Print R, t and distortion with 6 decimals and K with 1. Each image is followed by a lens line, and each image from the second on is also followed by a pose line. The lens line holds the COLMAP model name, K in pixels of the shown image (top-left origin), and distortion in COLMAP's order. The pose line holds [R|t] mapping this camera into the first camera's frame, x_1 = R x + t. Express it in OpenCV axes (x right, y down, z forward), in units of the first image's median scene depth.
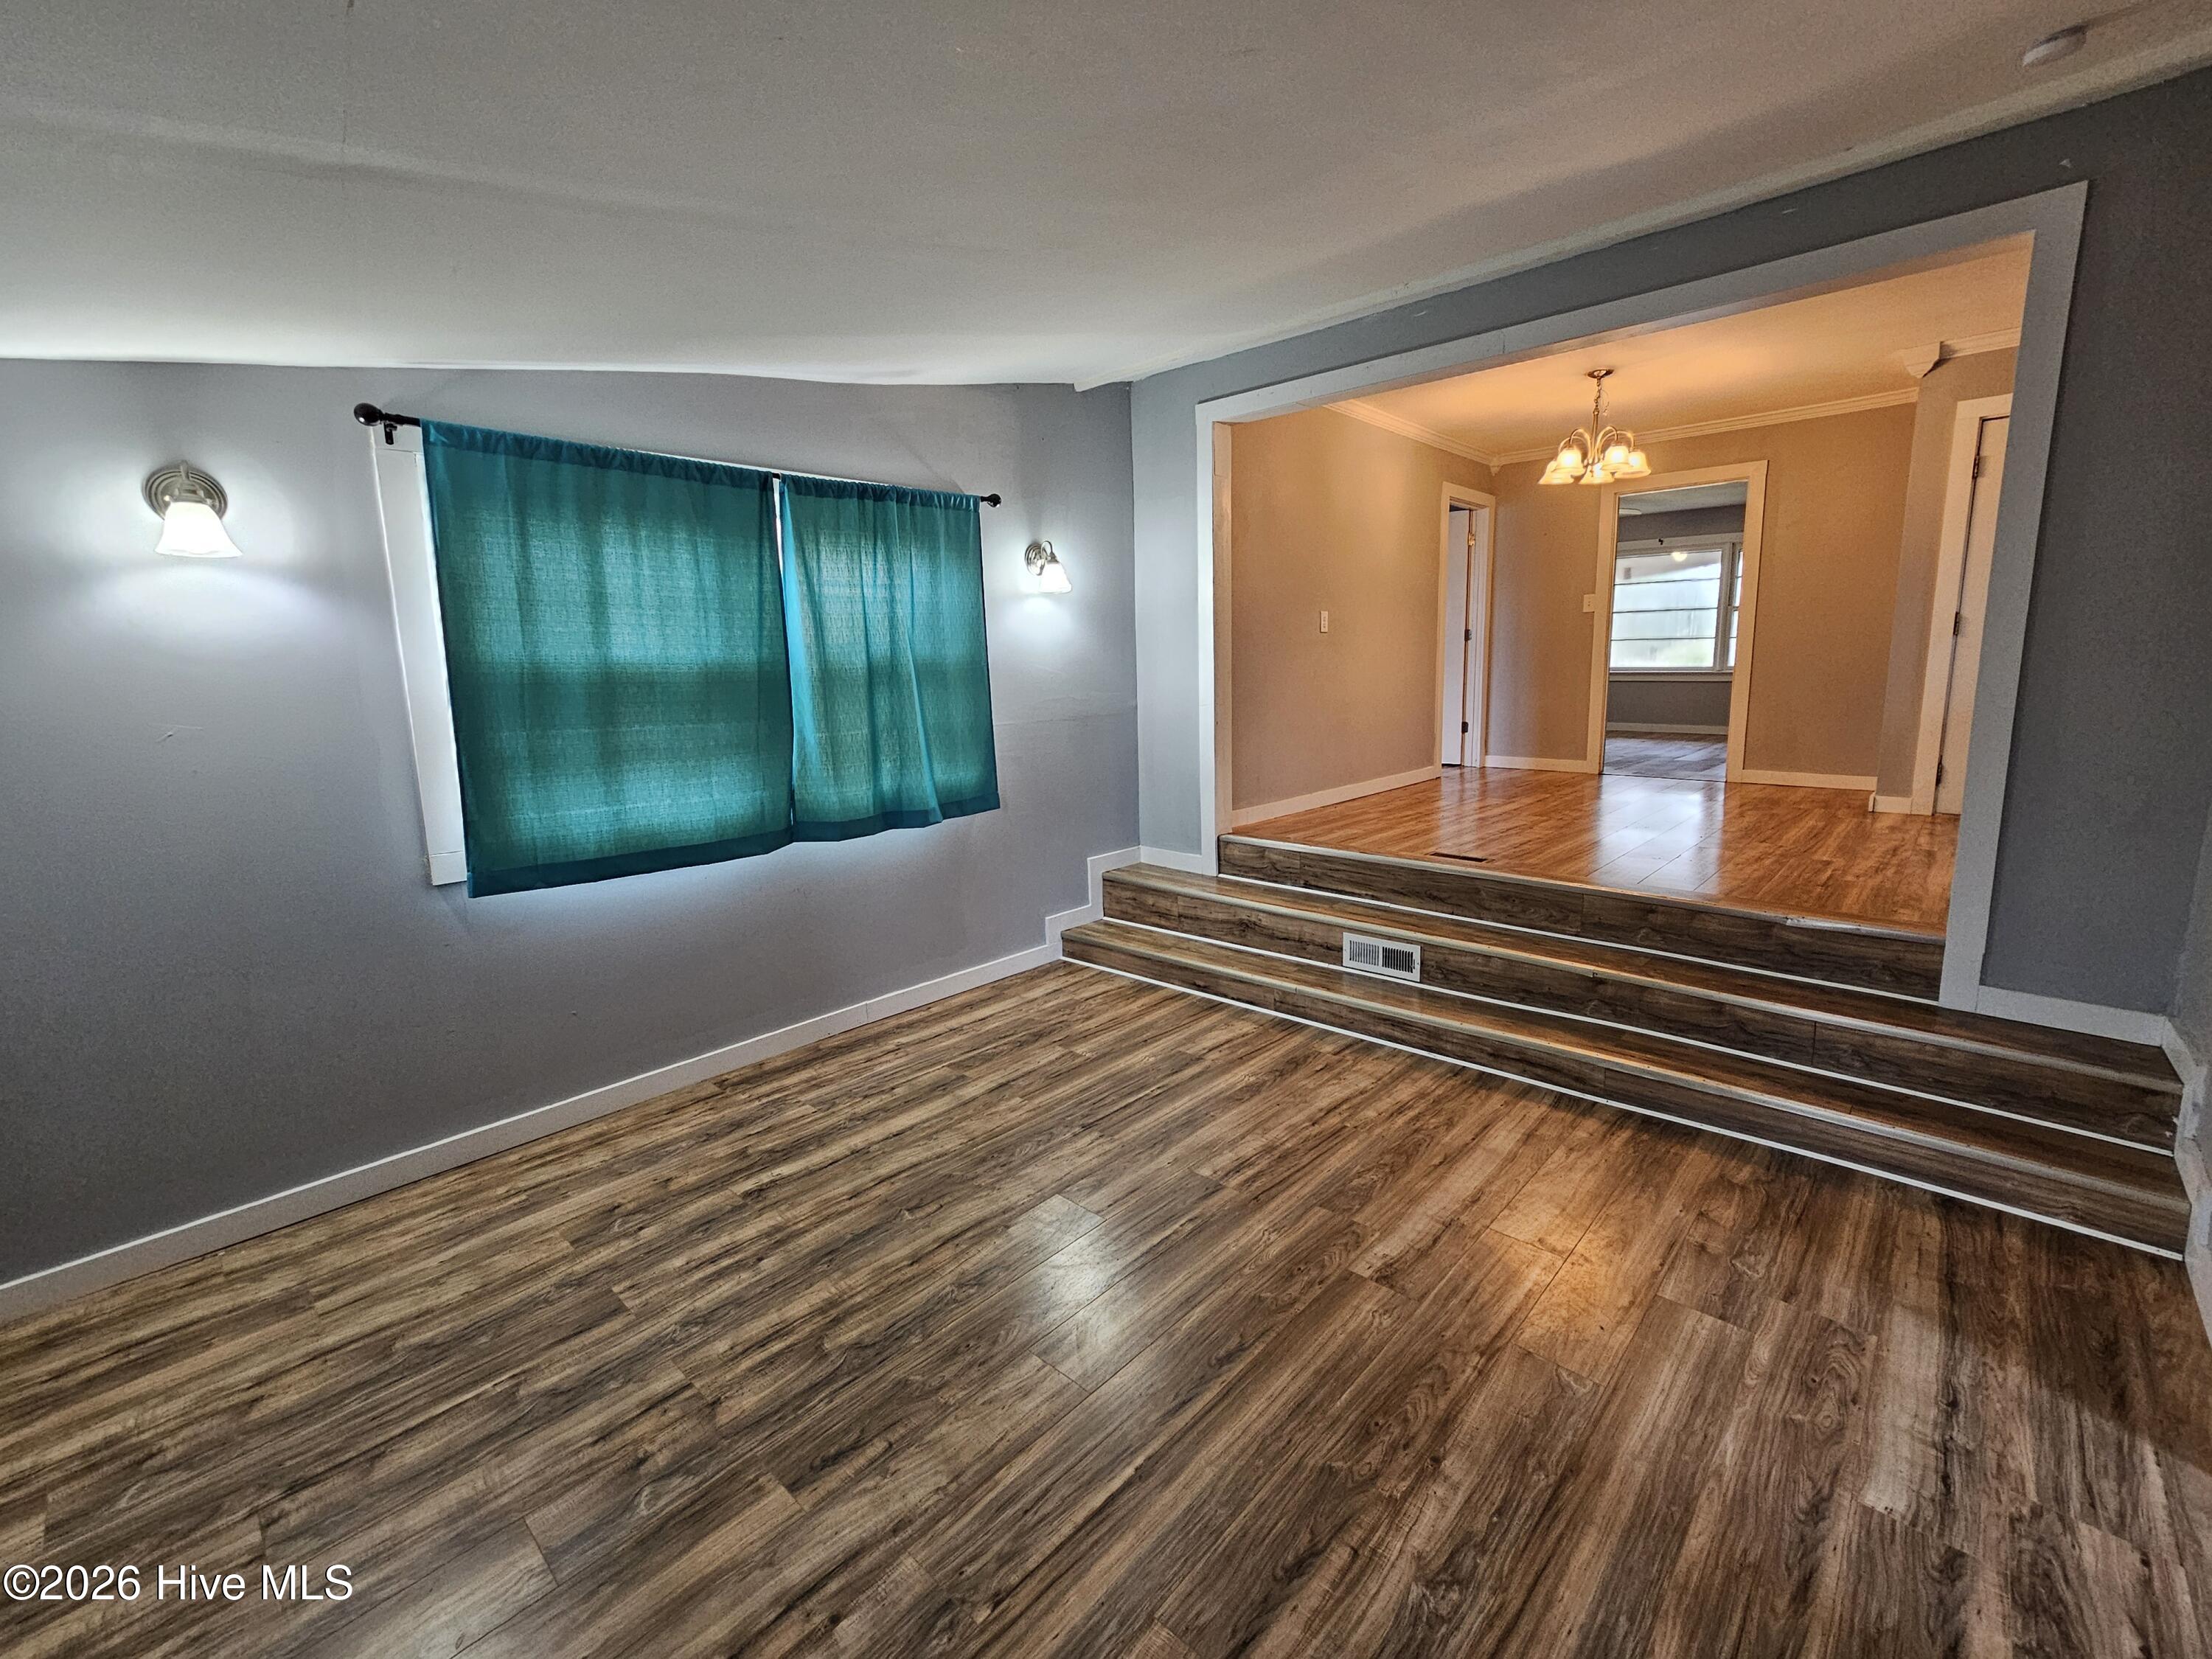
lens RADIAL K [[919.2, 0, 1137.2], [0, 919.2, 827.6], [0, 0, 1]] dist [0.000353, 0.000847]
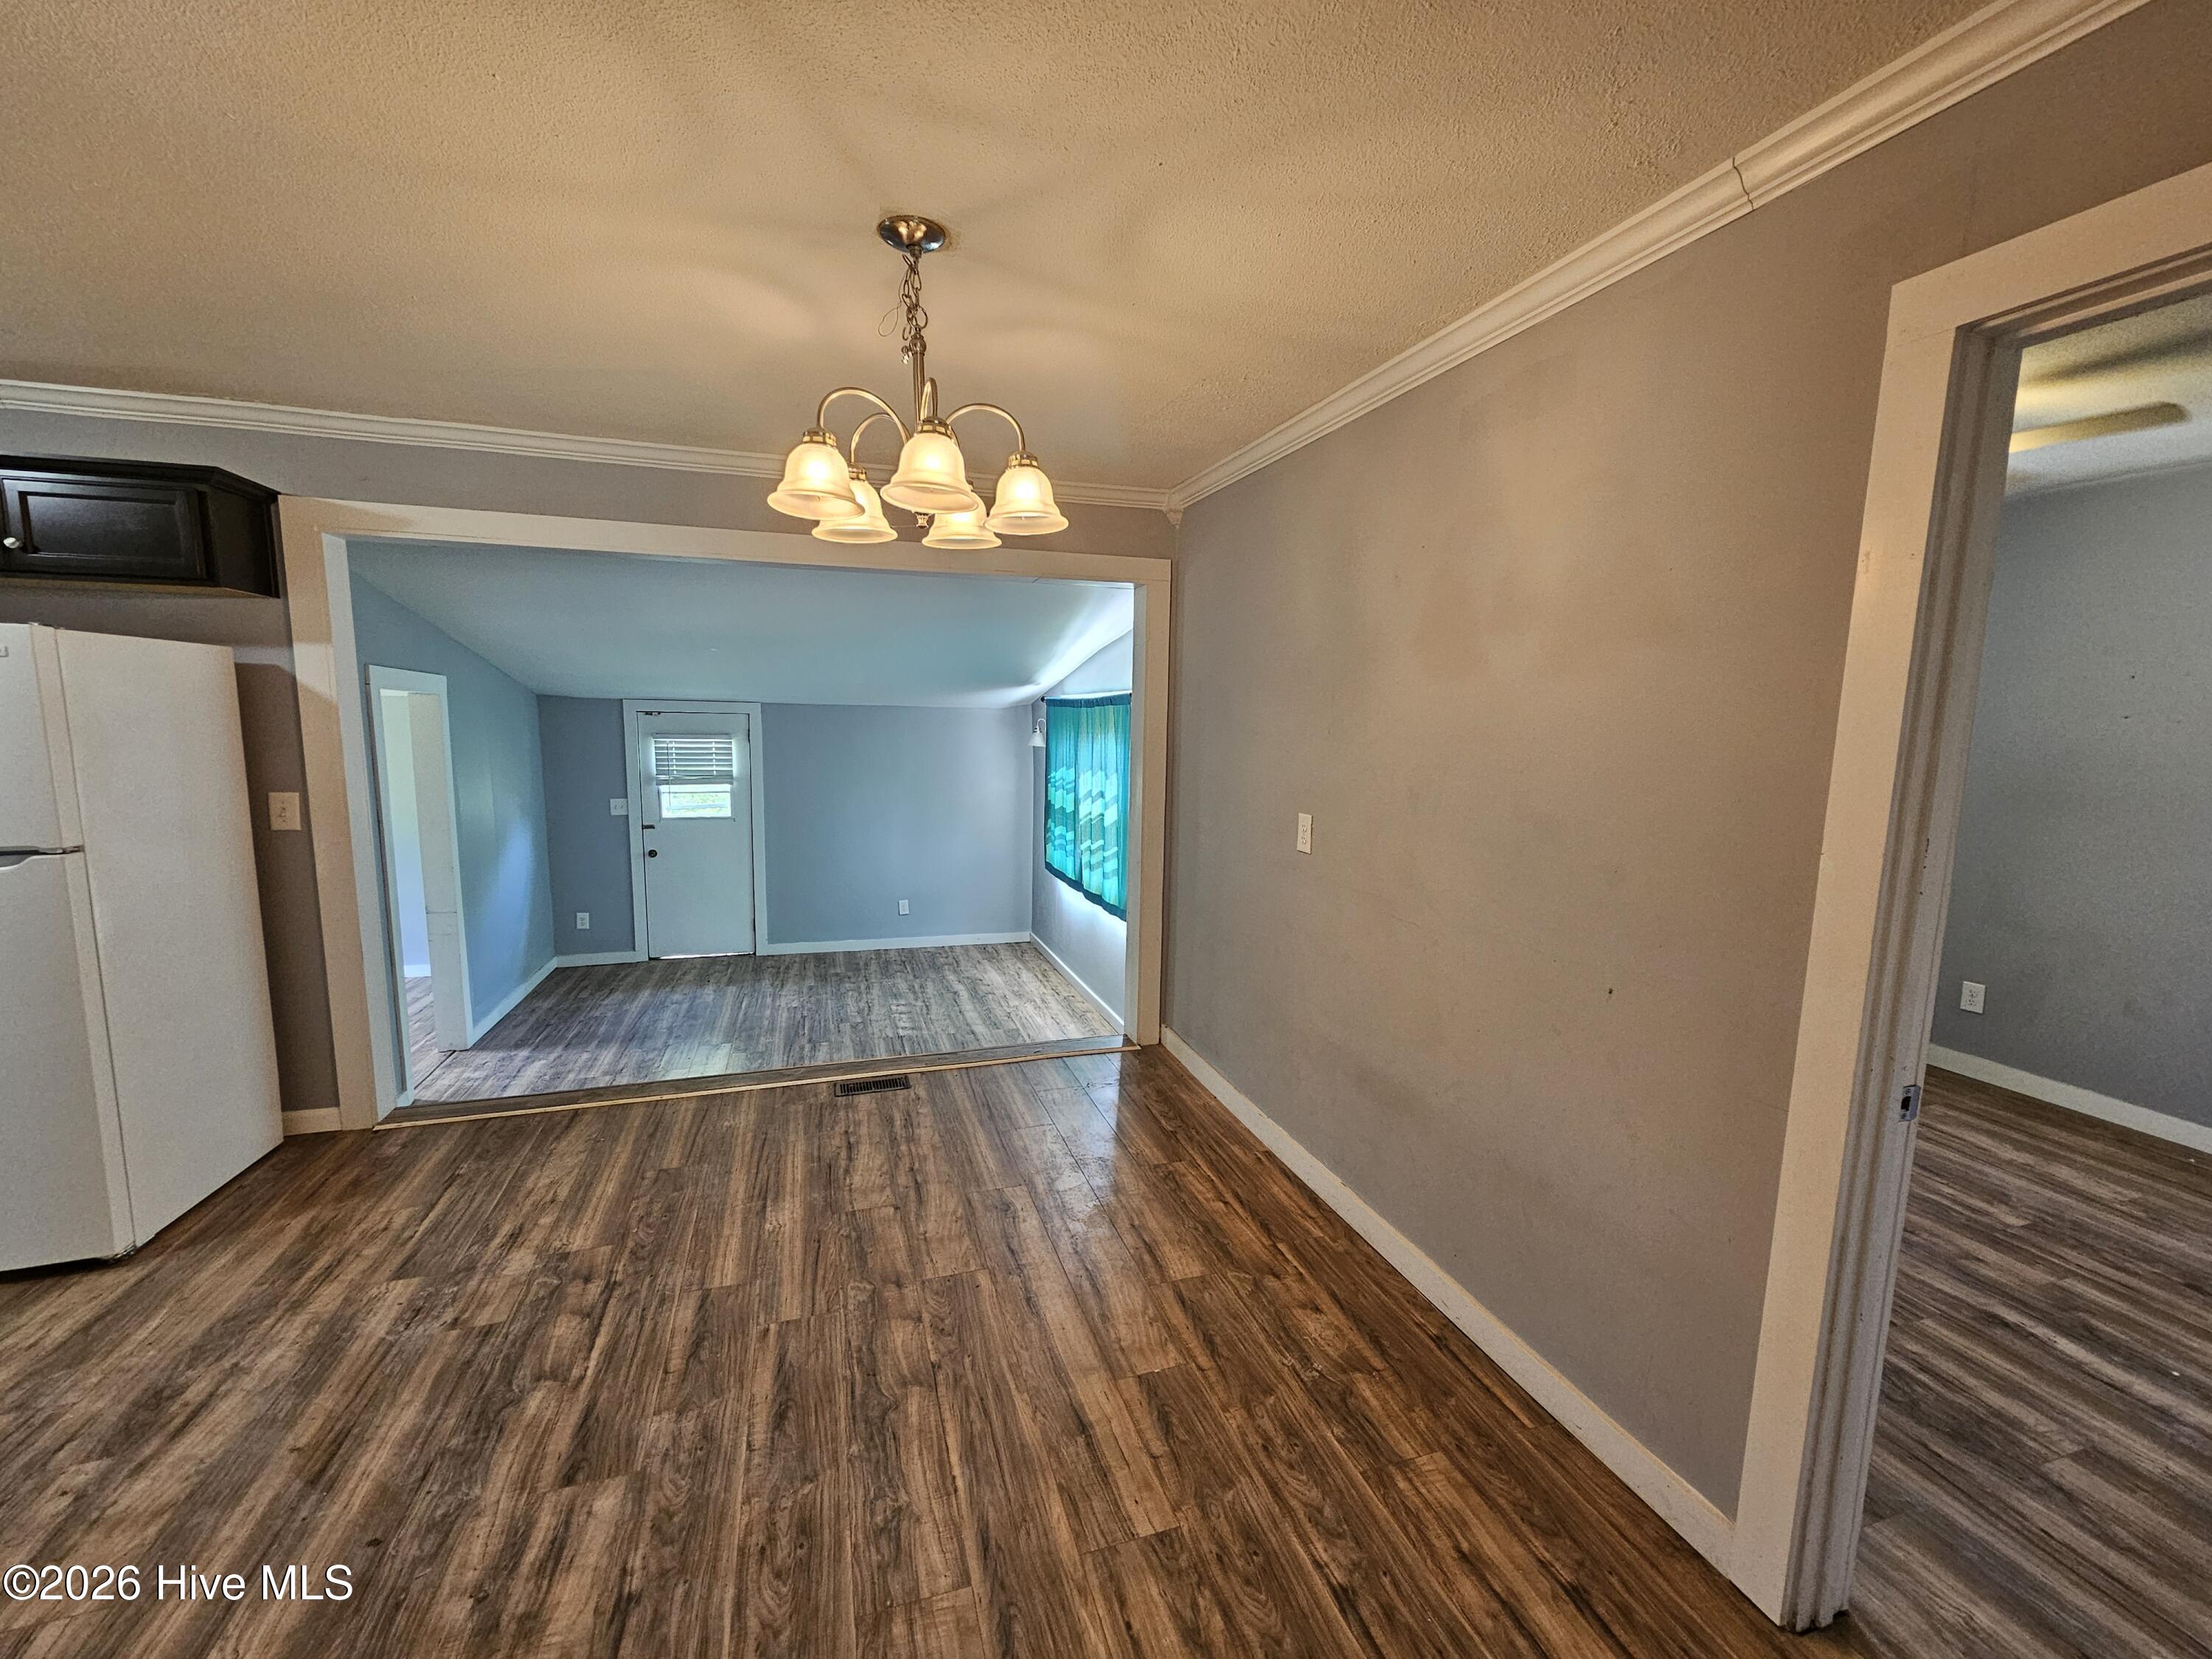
lens RADIAL K [[919.2, 0, 1128.8], [0, 919.2, 823.5], [0, 0, 1]] dist [0.000353, 0.000847]
pose [[-0.483699, 0.112156, -0.868019, 1.411365], [-0.166910, 0.961734, 0.217275, -0.645382], [0.859172, 0.249977, -0.446469, 2.250189]]
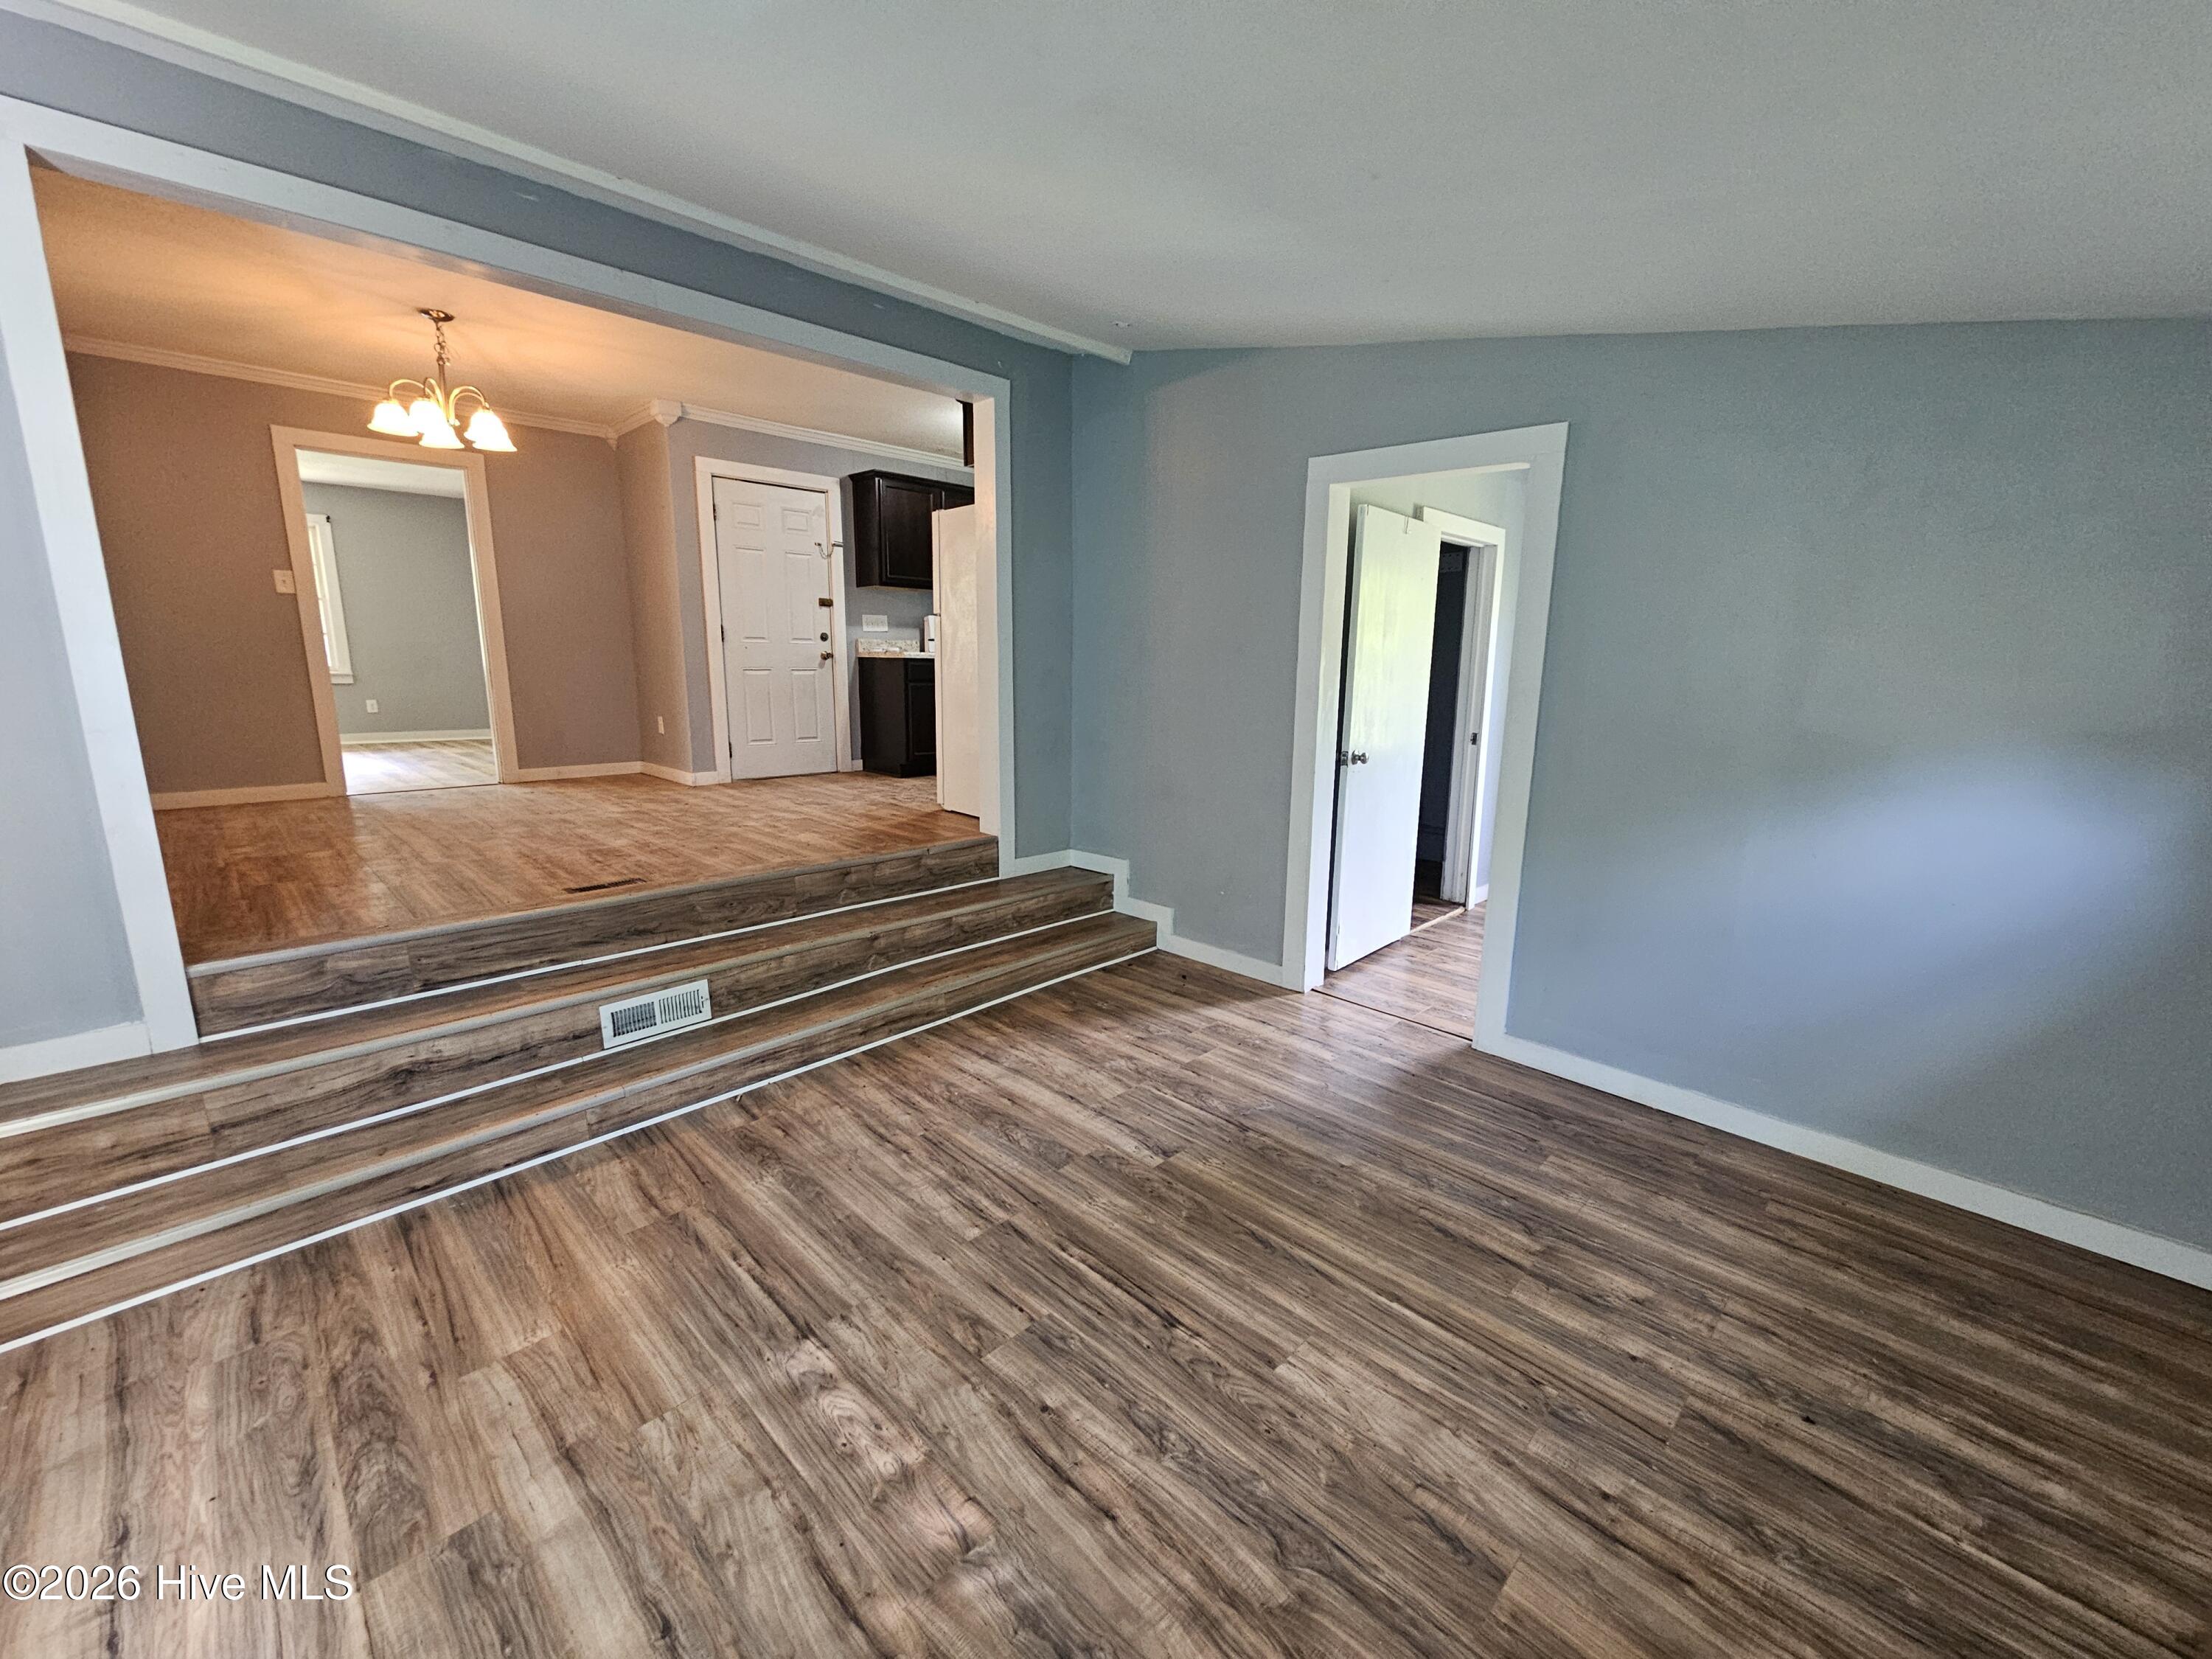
lens RADIAL K [[919.2, 0, 1107.1], [0, 919.2, 824.5], [0, 0, 1]] dist [0.000353, 0.000847]
pose [[0.051741, -0.162071, 0.985422, -0.665107], [0.170240, 0.973732, 0.151210, -0.105785], [-0.984043, 0.159935, 0.077973, 0.688315]]
